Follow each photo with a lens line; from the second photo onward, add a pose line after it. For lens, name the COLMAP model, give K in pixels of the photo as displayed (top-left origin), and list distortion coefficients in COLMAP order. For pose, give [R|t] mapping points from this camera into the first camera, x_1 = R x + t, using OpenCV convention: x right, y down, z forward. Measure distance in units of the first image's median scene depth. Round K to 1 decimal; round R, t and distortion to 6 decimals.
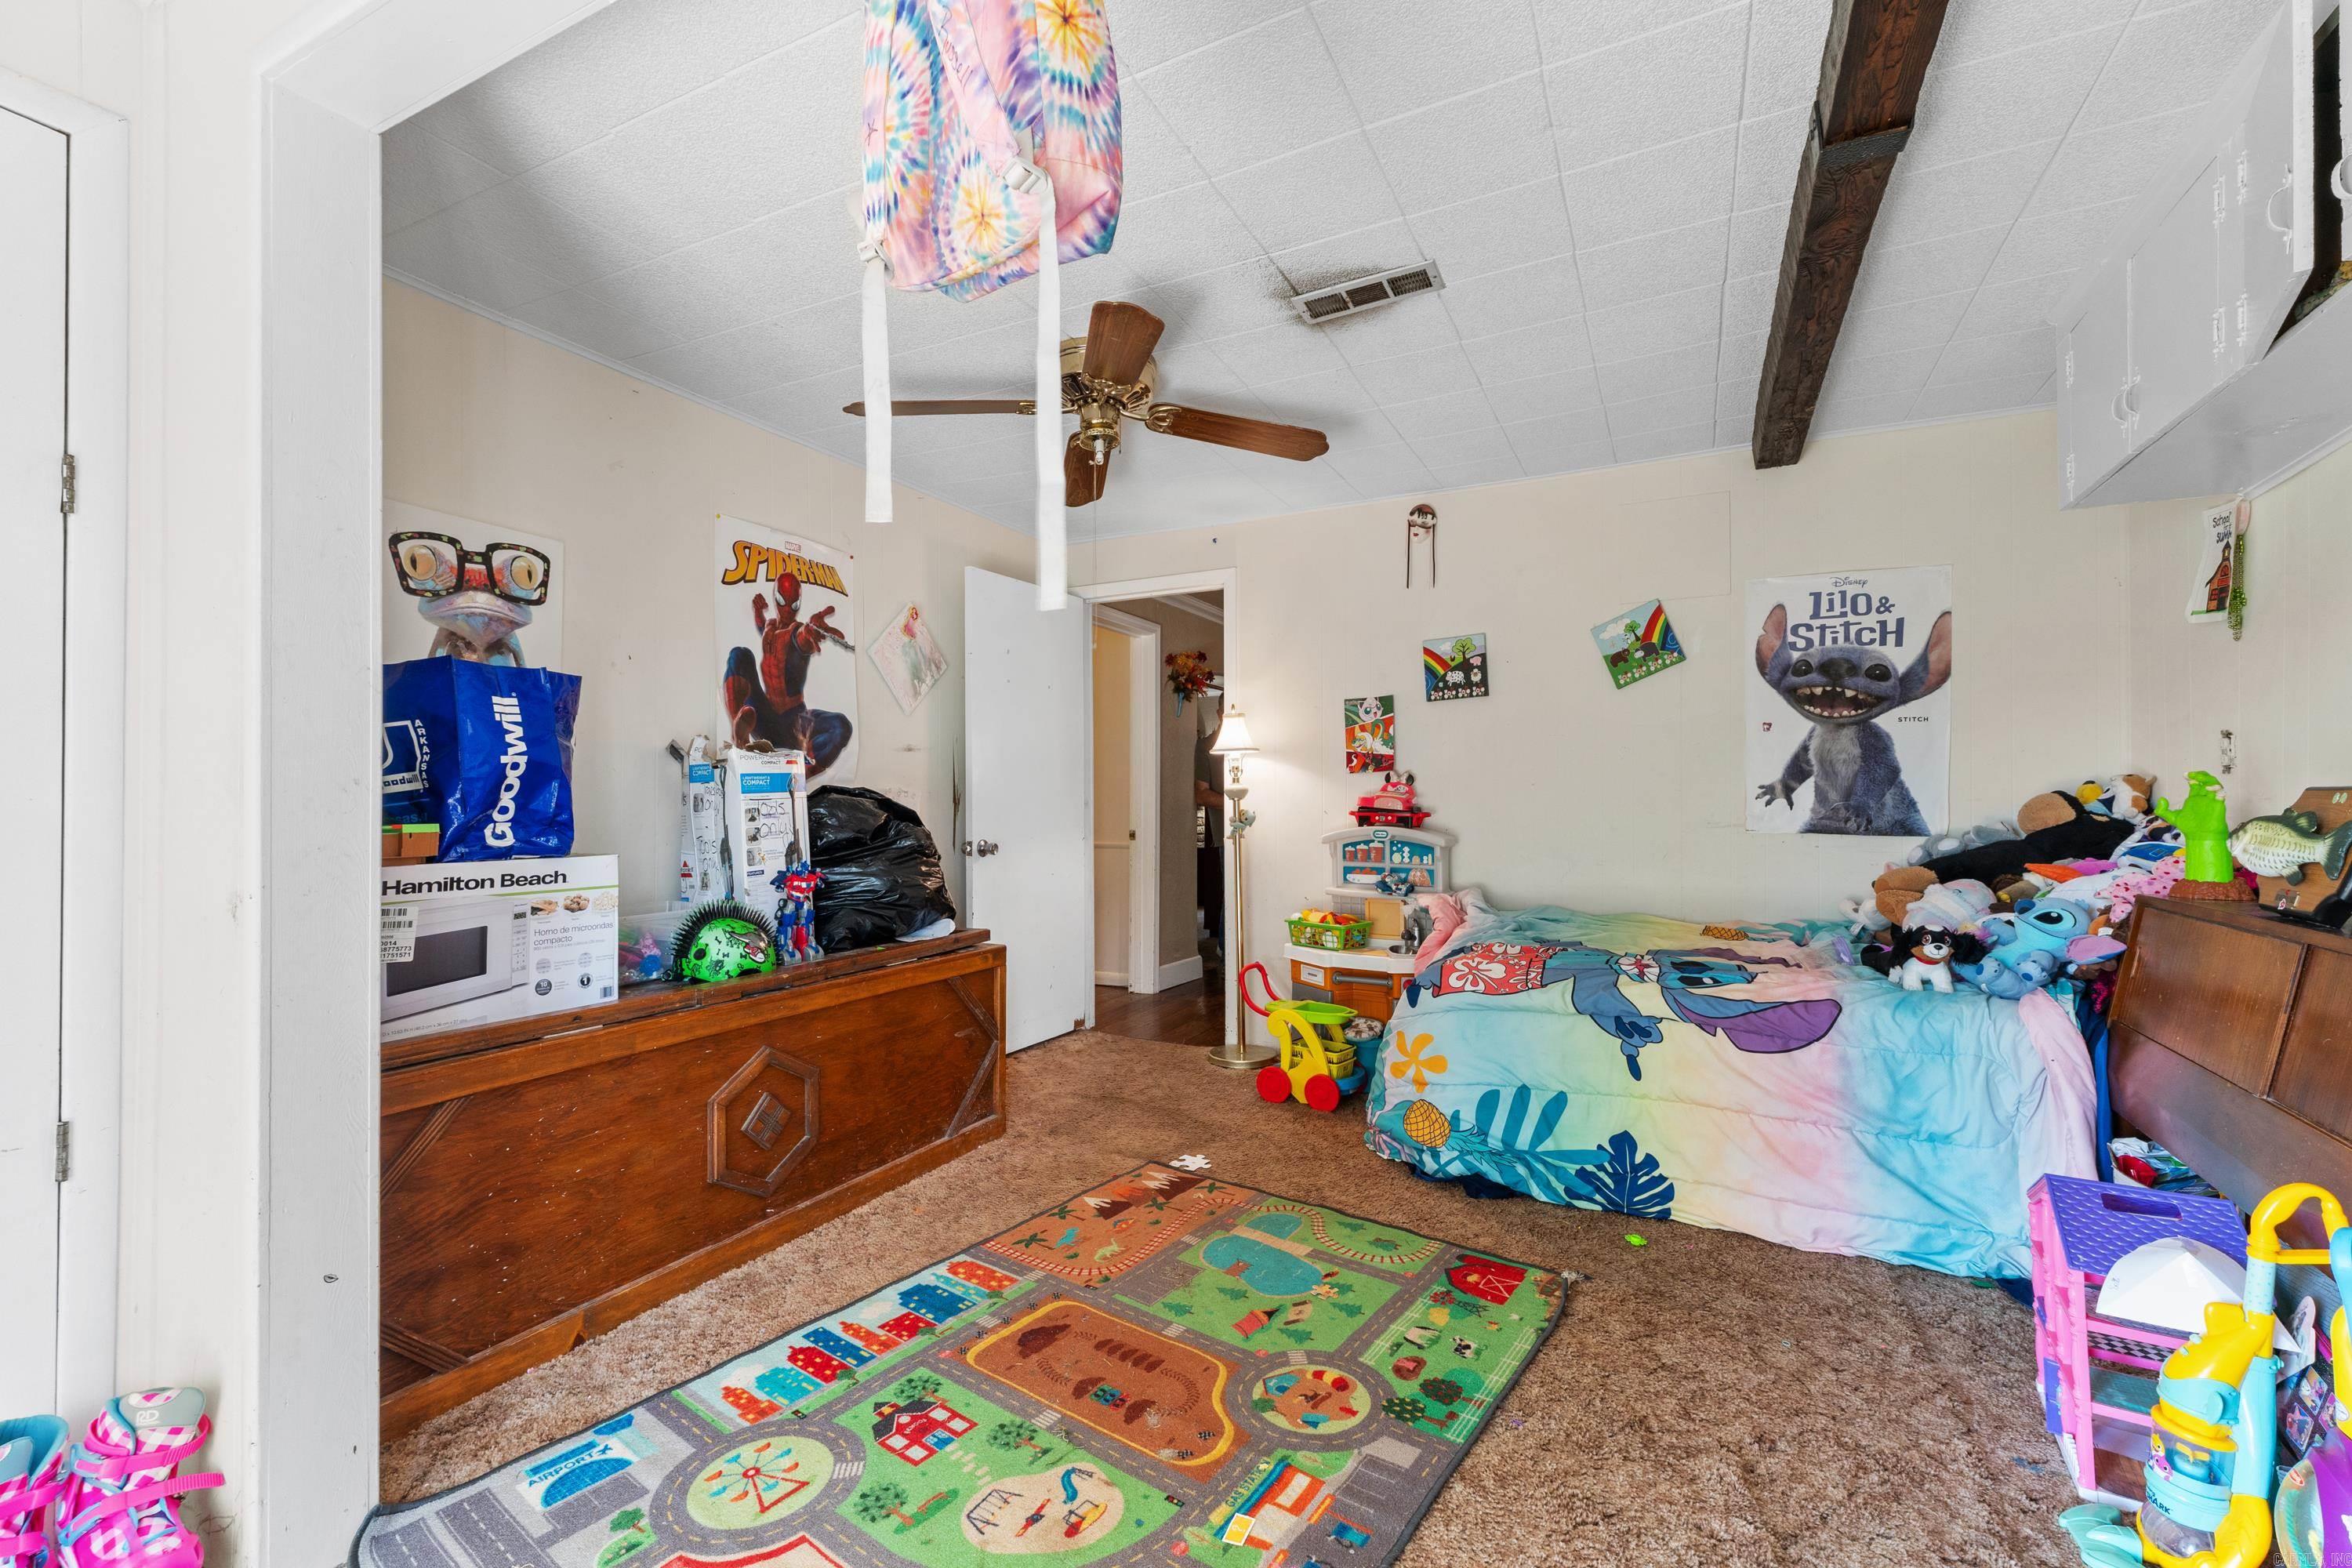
lens RADIAL K [[1001.0, 0, 1176.5], [0, 1001.0, 793.2], [0, 0, 1]] dist [0.000814, 0.001147]
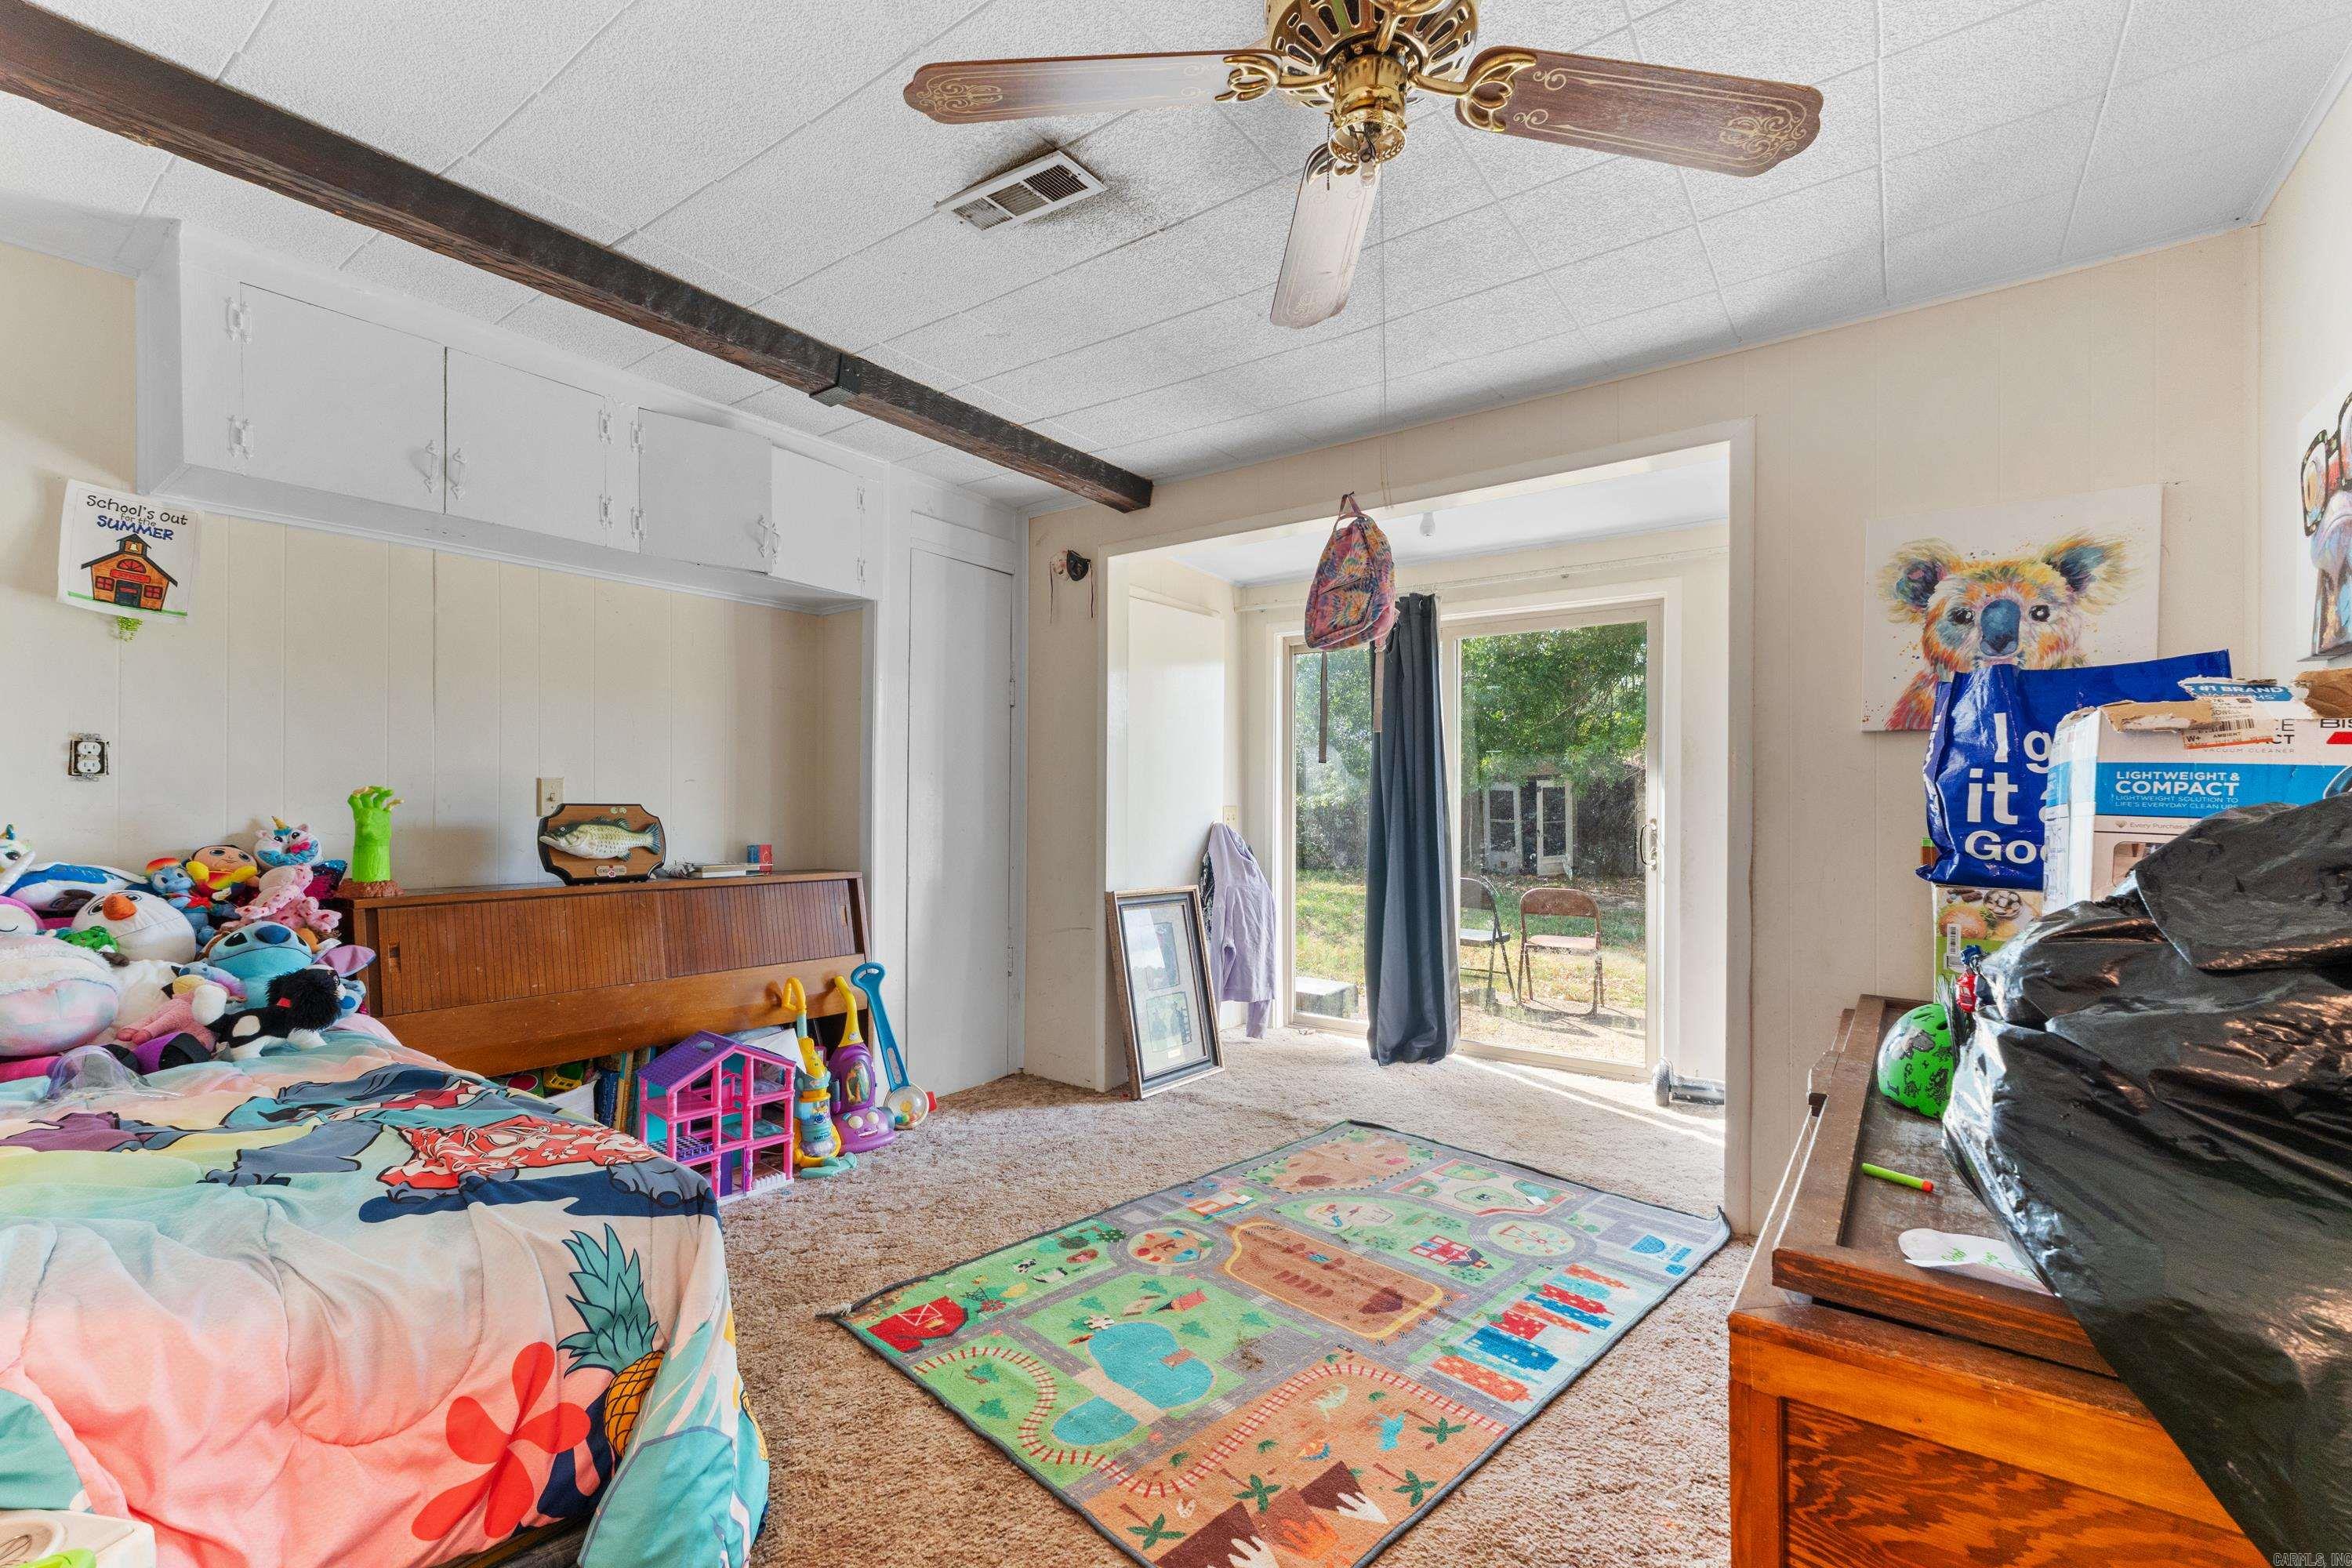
lens RADIAL K [[1001.0, 0, 1177.9], [0, 1001.0, 799.3], [0, 0, 1]] dist [0.000814, 0.001147]
pose [[-0.986681, -0.001179, 0.162663, -0.088097], [-0.004037, 0.999843, -0.017242, 0.007256], [-0.162617, -0.017669, -0.986531, 2.075474]]
